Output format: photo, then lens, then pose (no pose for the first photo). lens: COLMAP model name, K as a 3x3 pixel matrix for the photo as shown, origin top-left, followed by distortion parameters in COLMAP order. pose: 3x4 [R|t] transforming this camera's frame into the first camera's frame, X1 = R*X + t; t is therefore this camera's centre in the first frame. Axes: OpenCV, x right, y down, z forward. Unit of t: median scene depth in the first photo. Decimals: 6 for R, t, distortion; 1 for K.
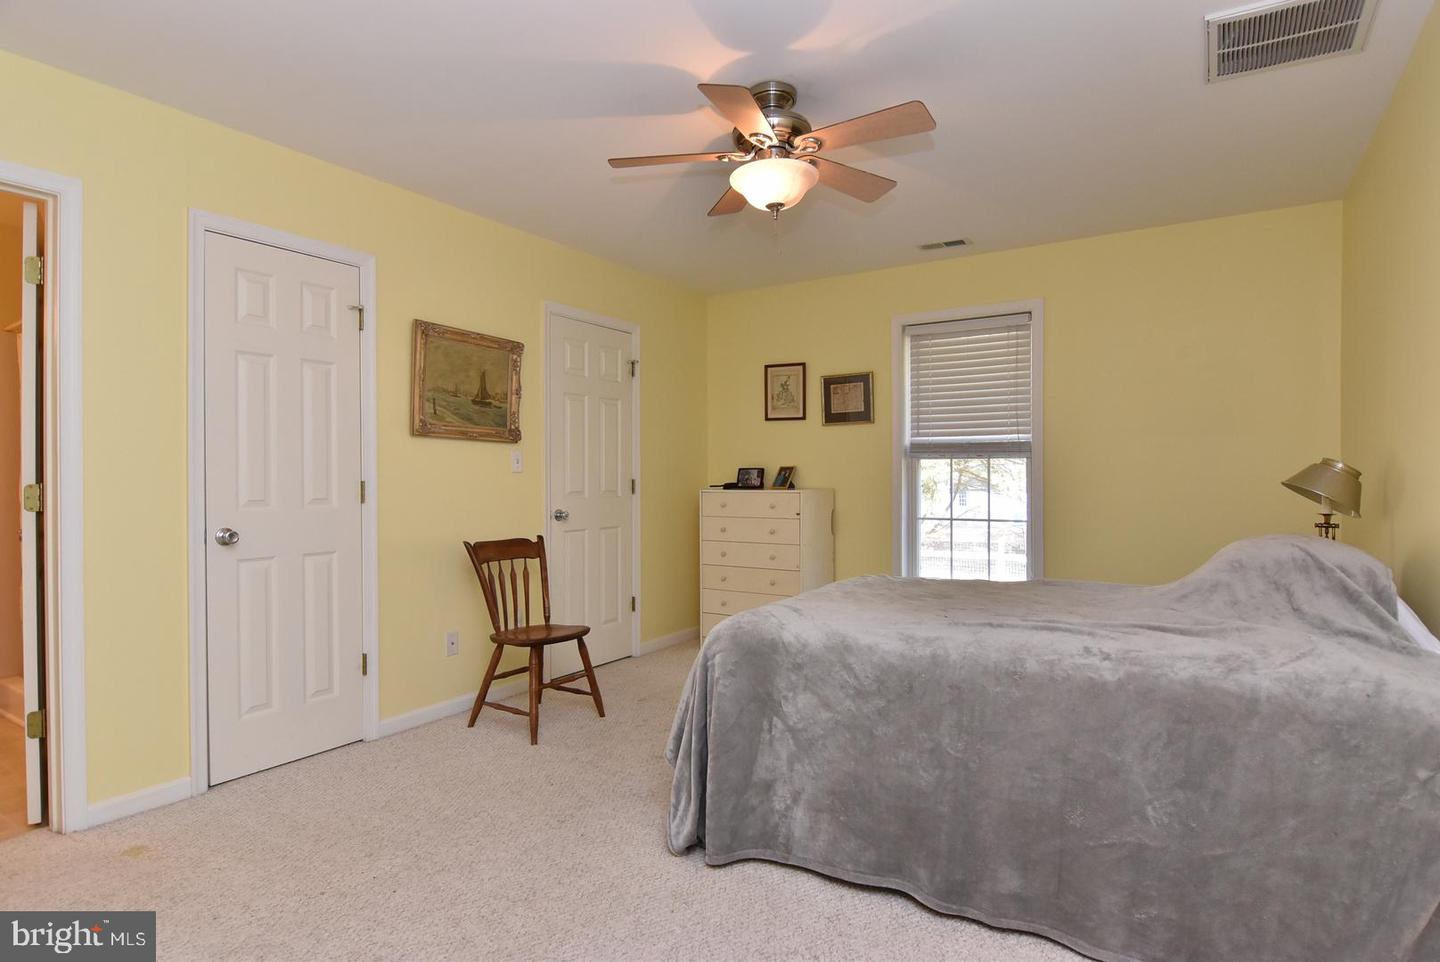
lens RADIAL K [[761.9, 0, 725.5], [0, 761.9, 479.8], [0, 0, 1]] dist [-0.006639, -0.008655]
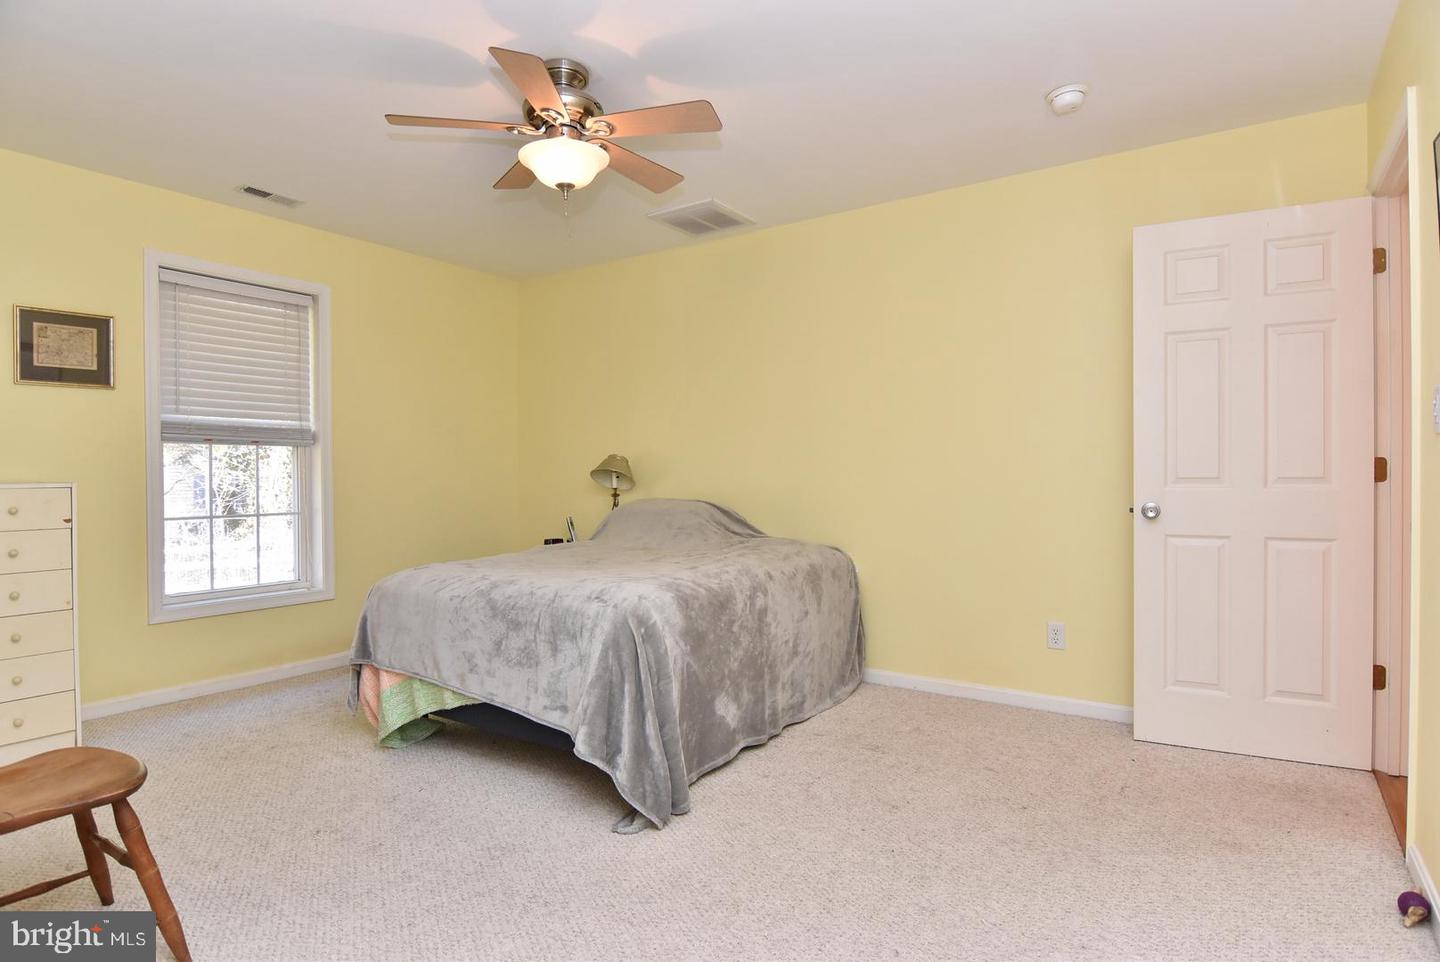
lens RADIAL K [[761.9, 0, 727.4], [0, 761.9, 480.6], [0, 0, 1]] dist [-0.006639, -0.008655]
pose [[0.022323, -0.005650, 0.999735, -0.510502], [0.008718, 0.999947, 0.005457, 0.012543], [-0.999713, 0.008594, 0.022371, 0.421810]]
